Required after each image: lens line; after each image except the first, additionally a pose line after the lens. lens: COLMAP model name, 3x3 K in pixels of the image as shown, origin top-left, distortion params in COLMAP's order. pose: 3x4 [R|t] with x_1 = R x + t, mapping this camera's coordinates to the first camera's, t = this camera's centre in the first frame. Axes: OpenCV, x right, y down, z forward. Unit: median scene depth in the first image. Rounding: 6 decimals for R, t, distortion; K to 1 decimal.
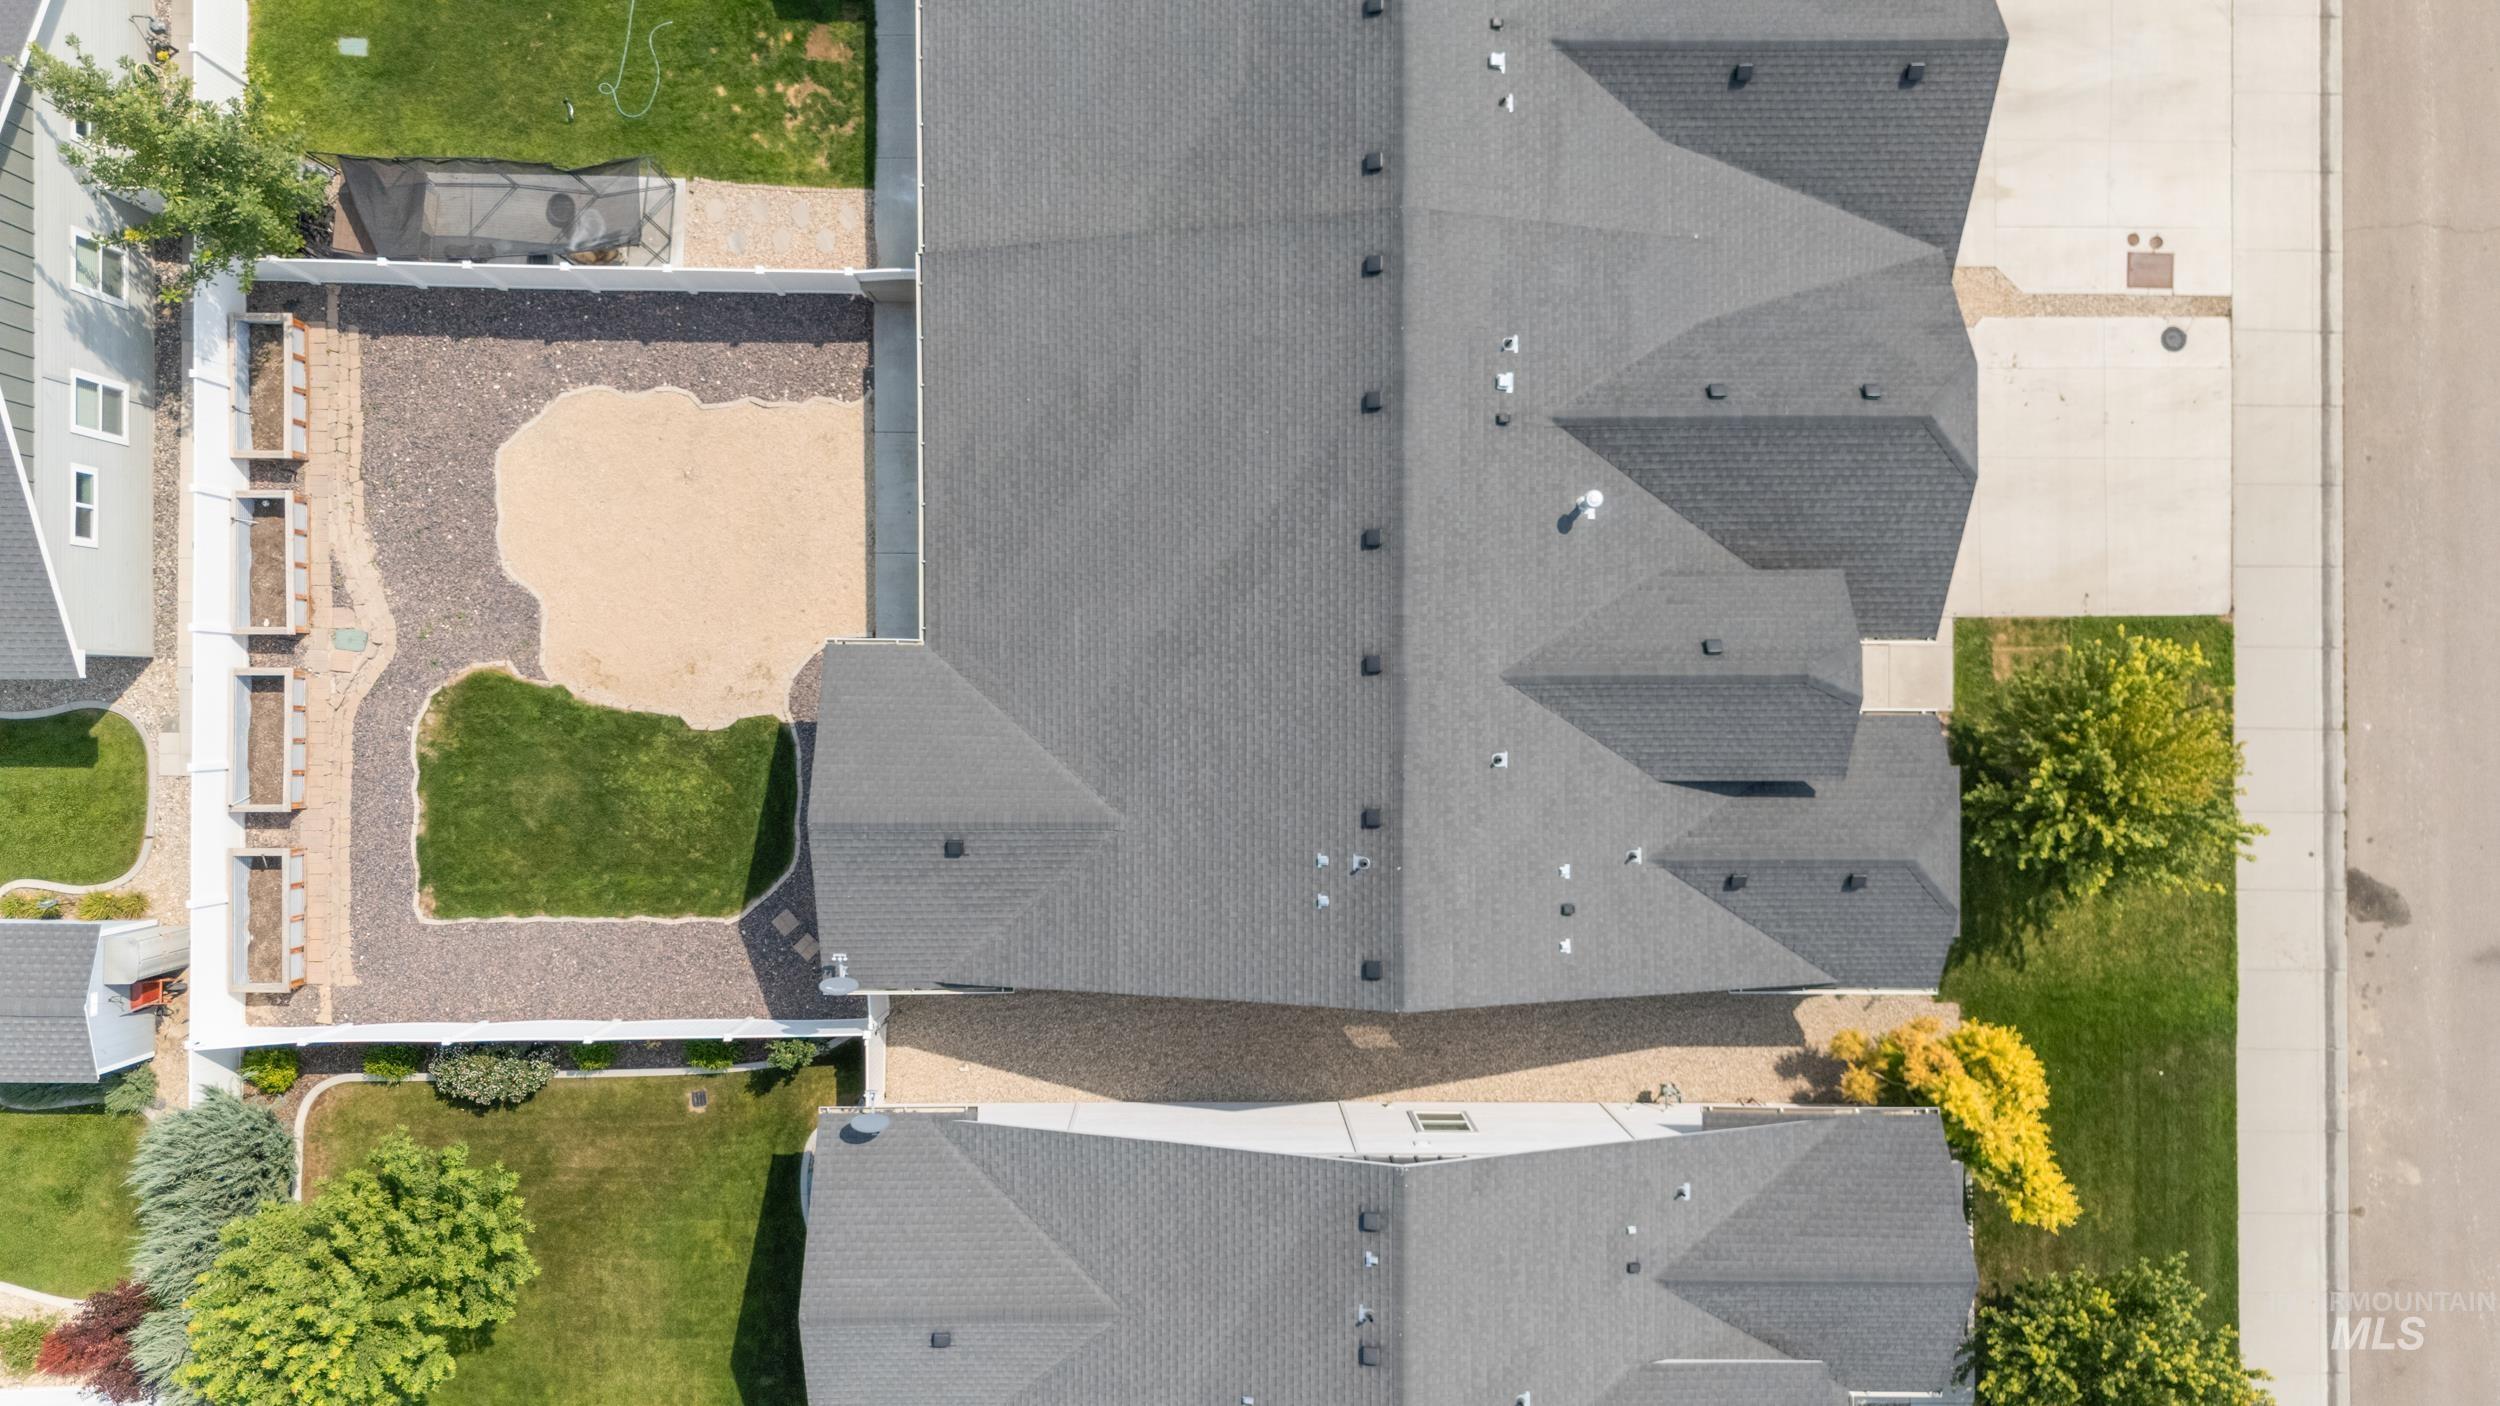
lens RADIAL K [[1793.4, 0, 1250.7], [0, 1793.4, 738.6], [0, 0, 1]] dist [0.006421, 0.001257]
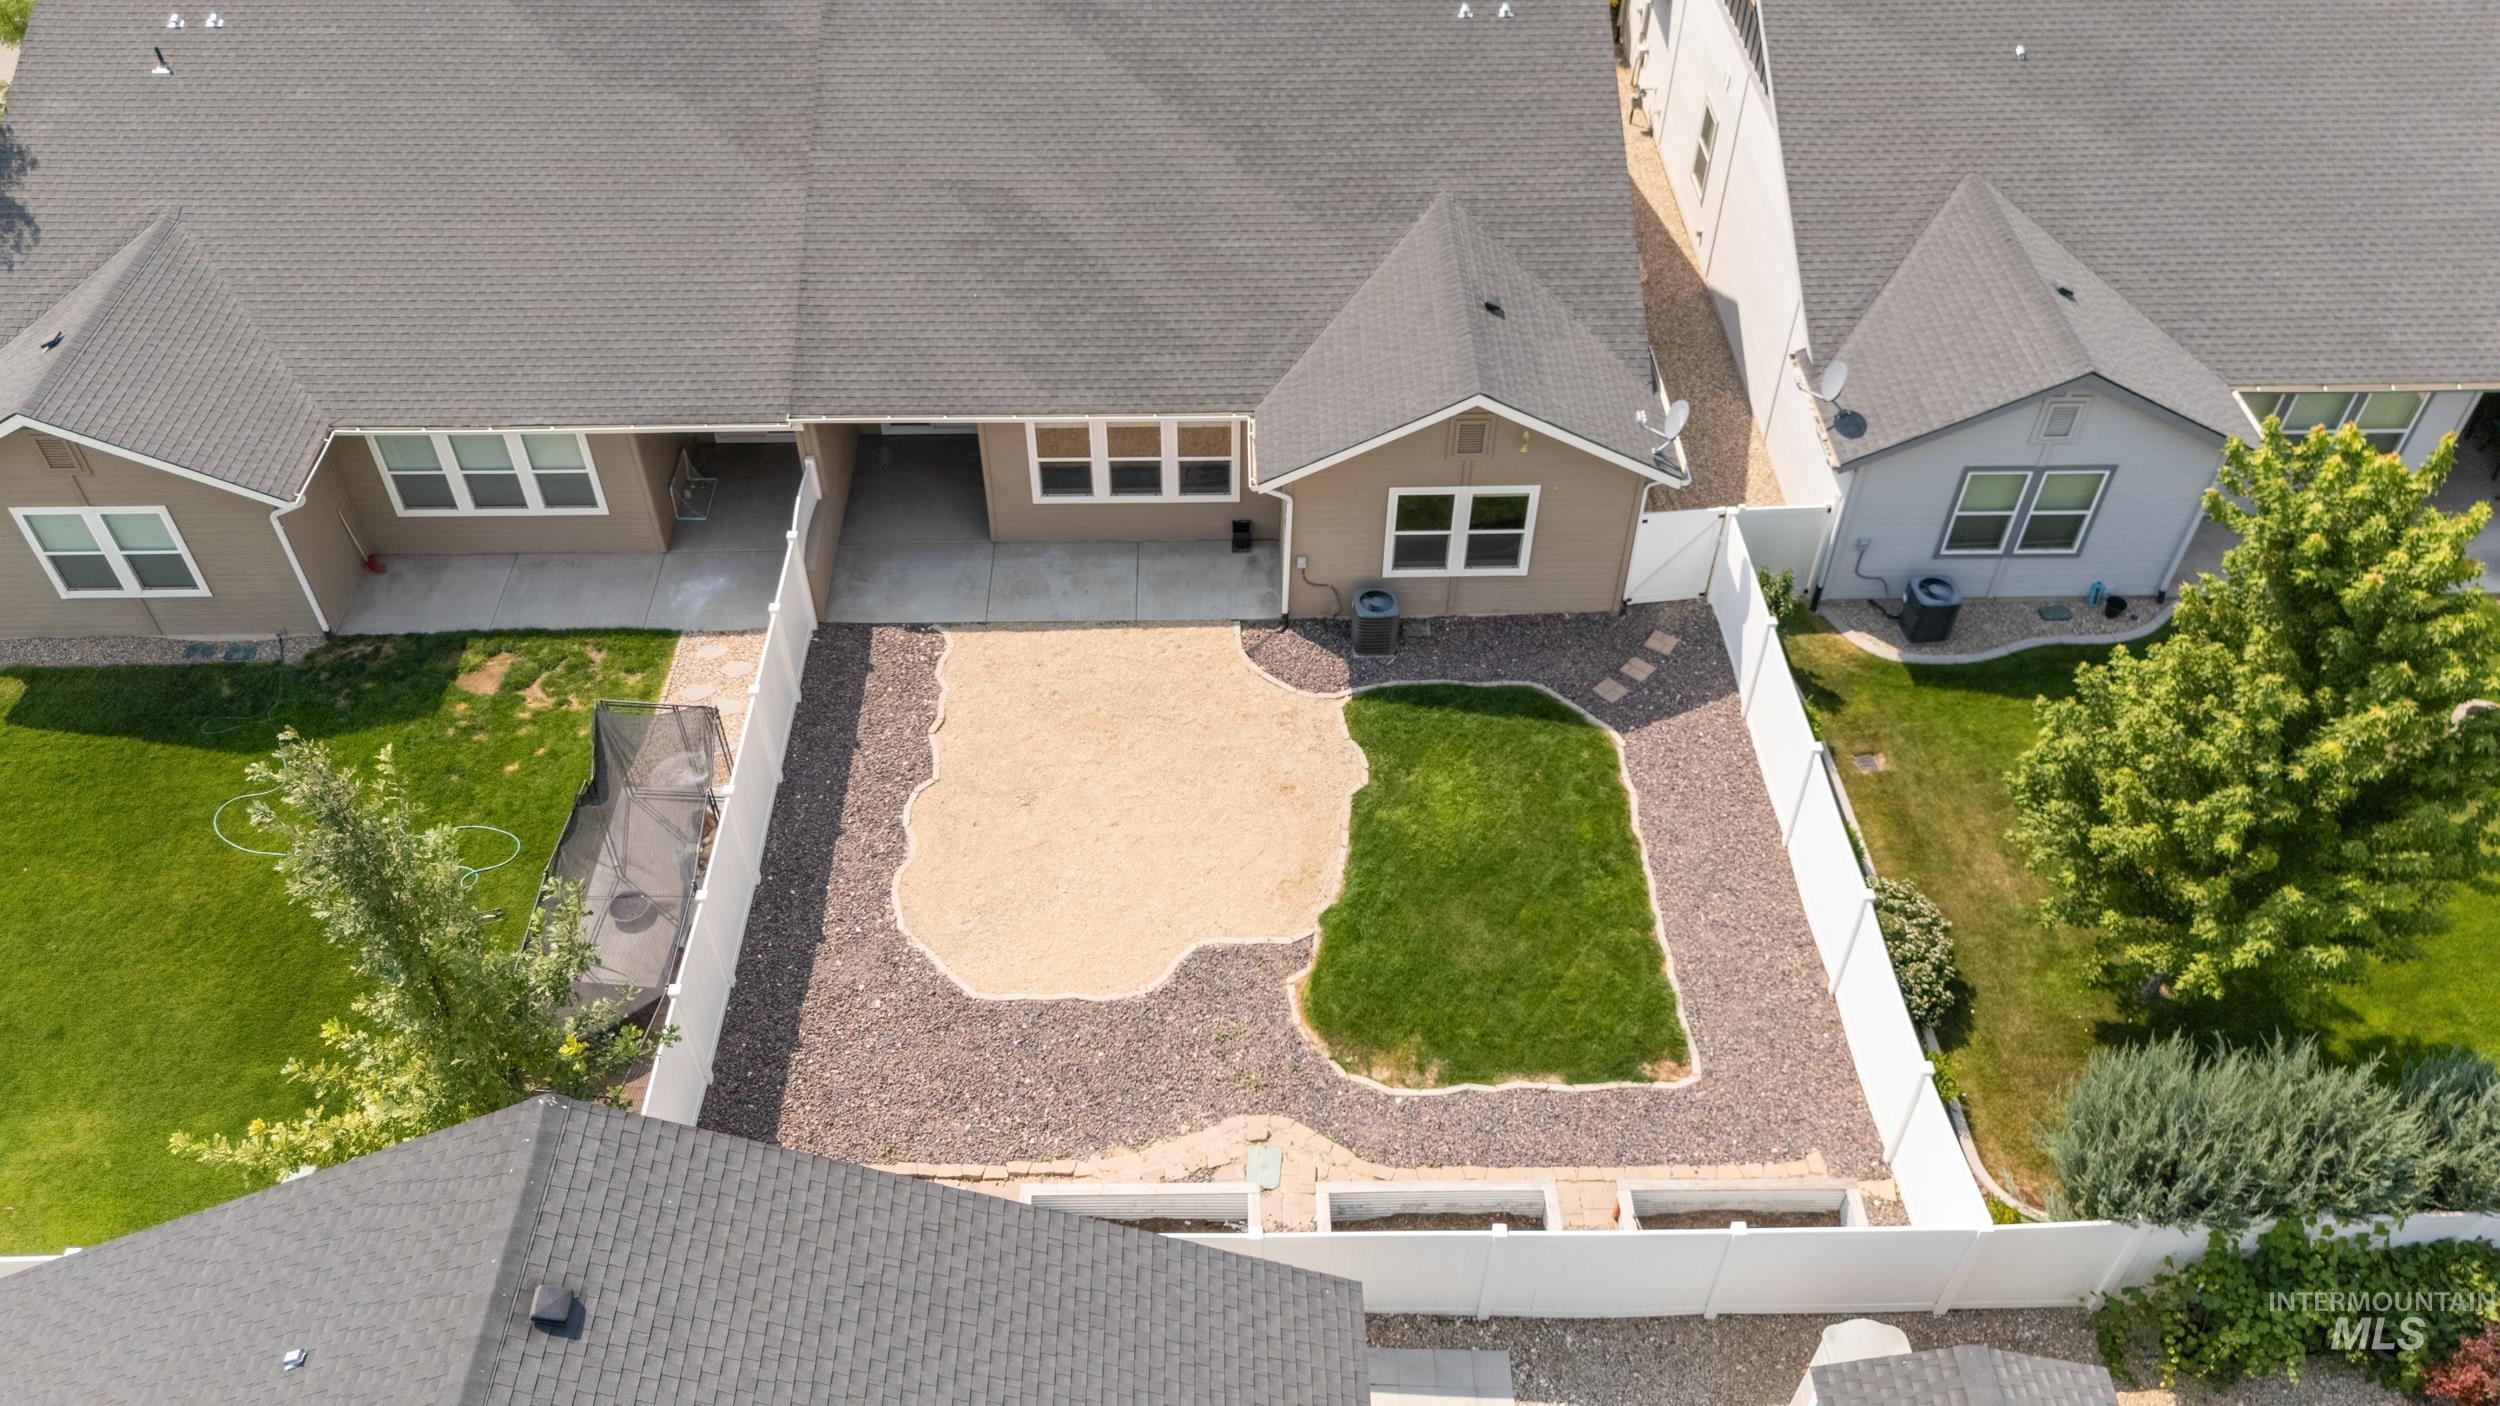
lens RADIAL K [[1847.3, 0, 1240.5], [0, 1847.3, 693.4], [0, 0, 1]] dist [0.111450, -0.151129]
pose [[-0.020512, -0.729607, 0.683559, -0.810213], [0.999740, -0.021811, 0.006720, -0.062985], [0.010006, 0.683519, 0.729865, 0.416945]]
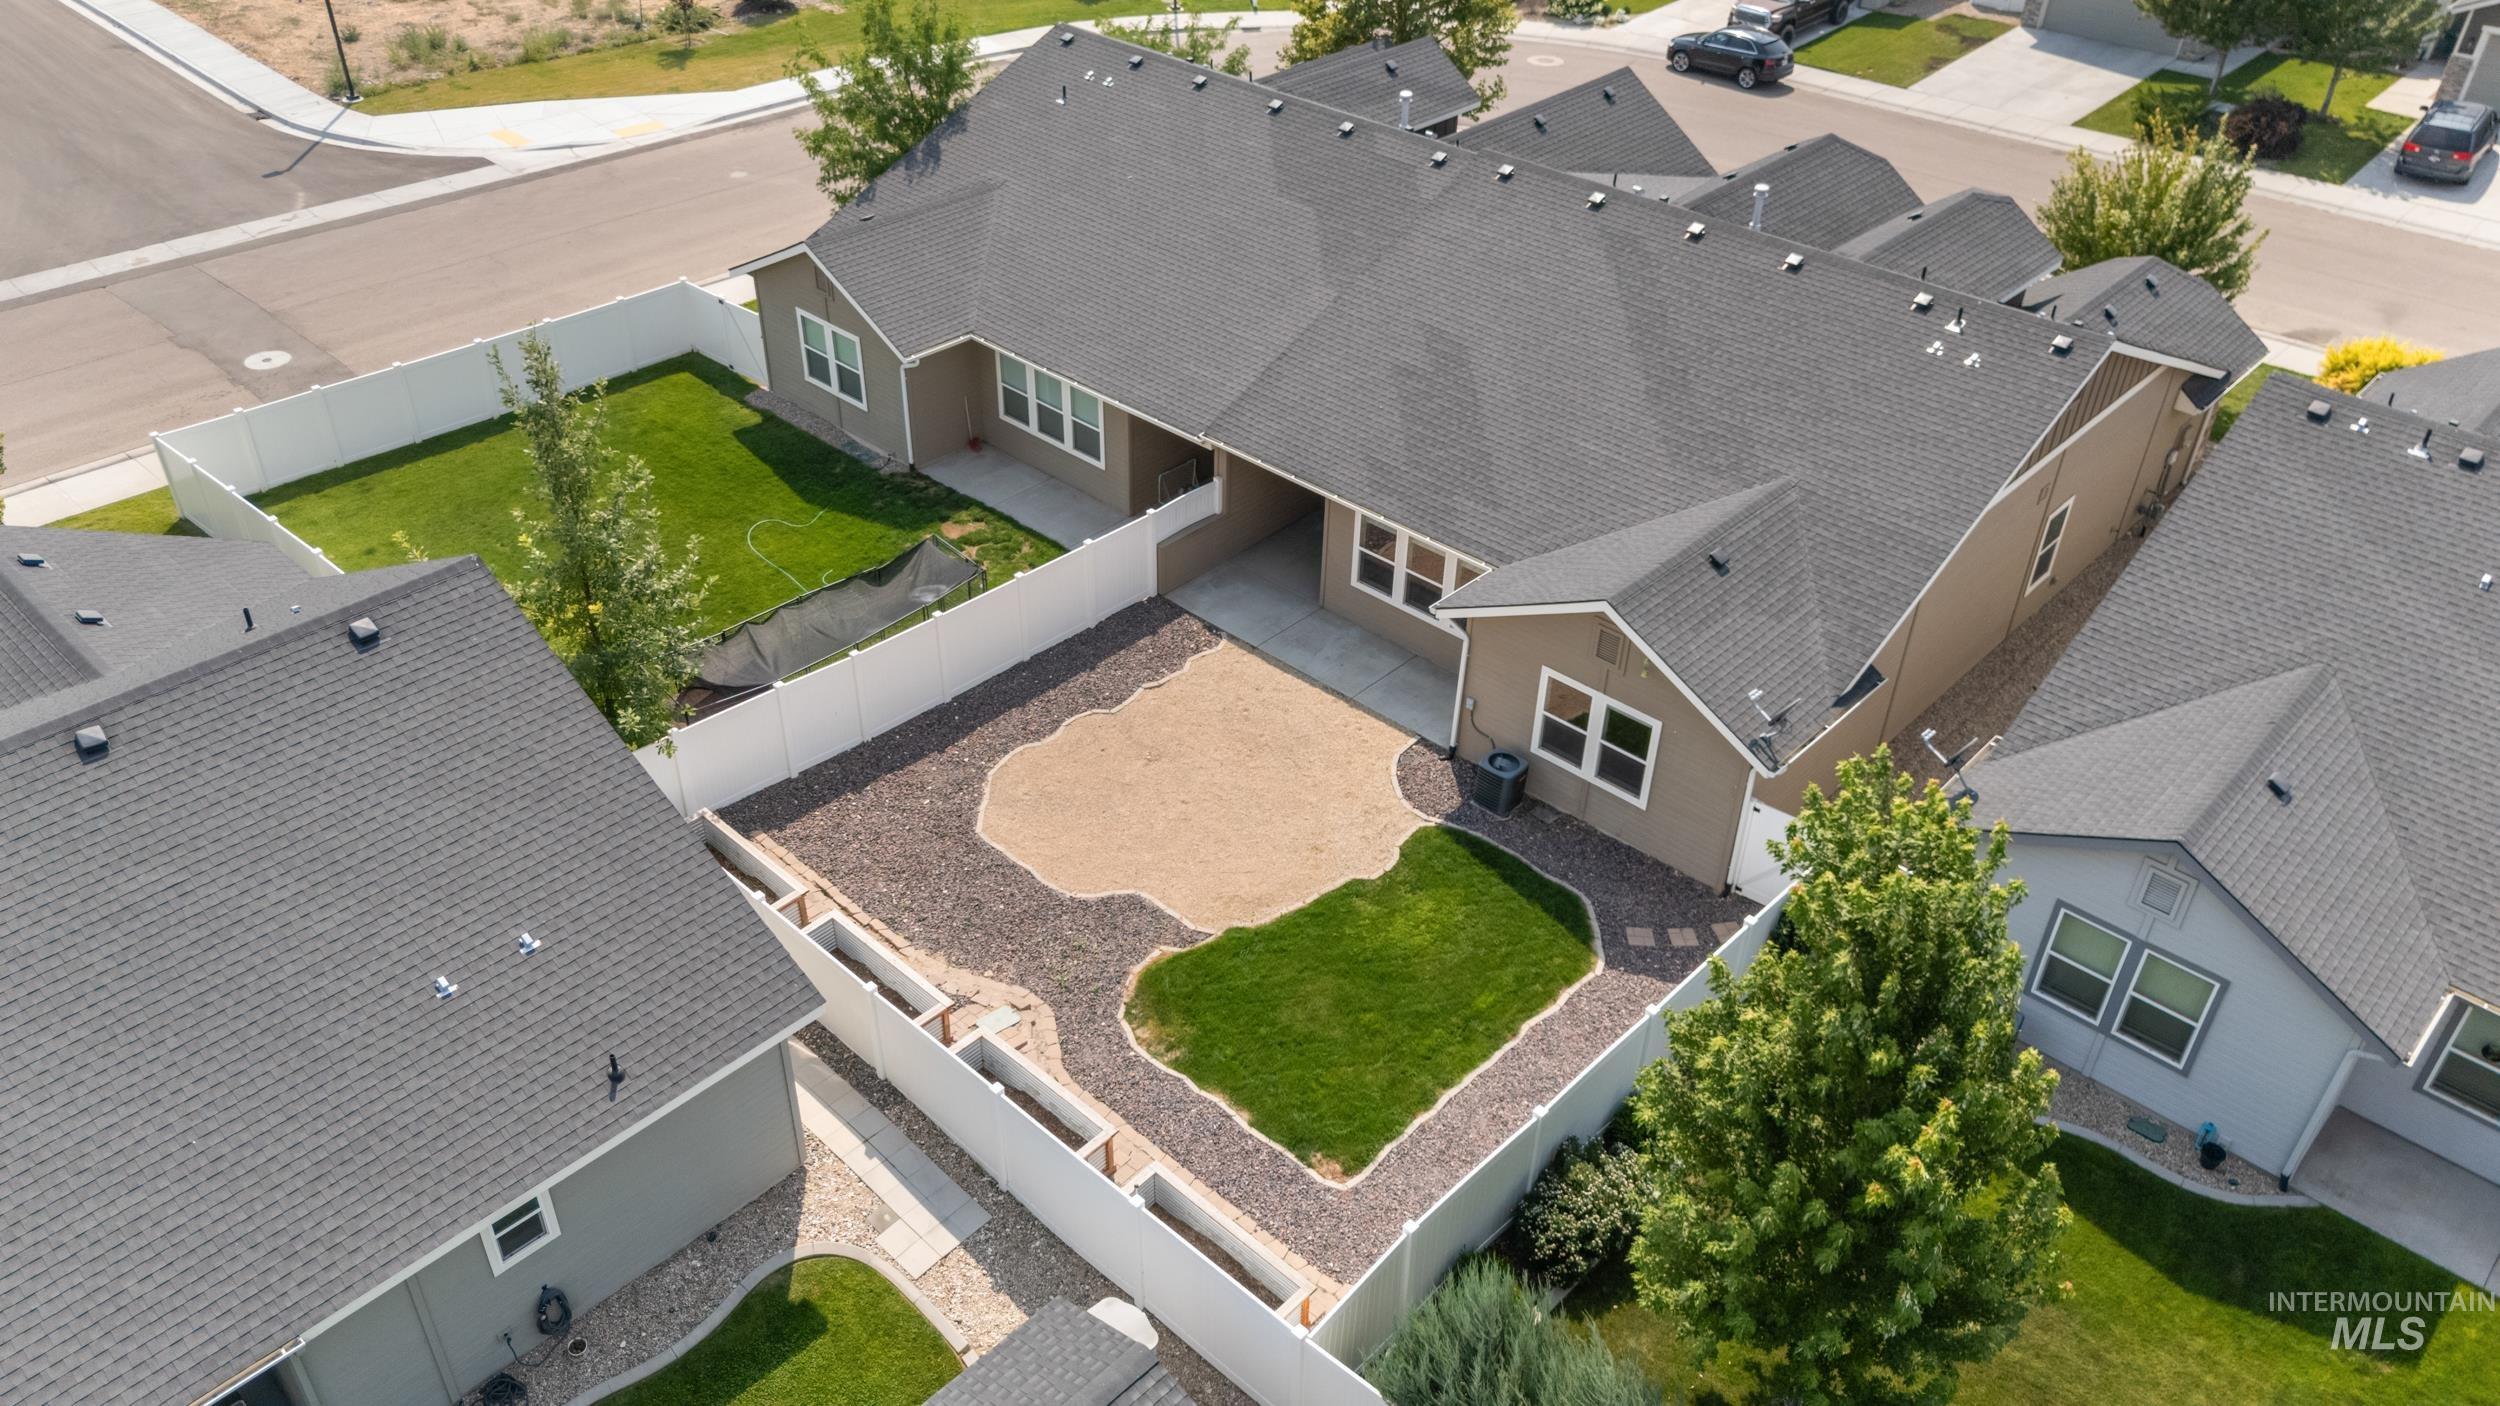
lens RADIAL K [[1847.3, 0, 1240.5], [0, 1847.3, 693.4], [0, 0, 1]] dist [0.111450, -0.151129]
pose [[0.680434, -0.443994, 0.582991, -0.811952], [0.732687, 0.397671, -0.552293, 0.385137], [0.013376, 0.802949, 0.595898, 0.428798]]
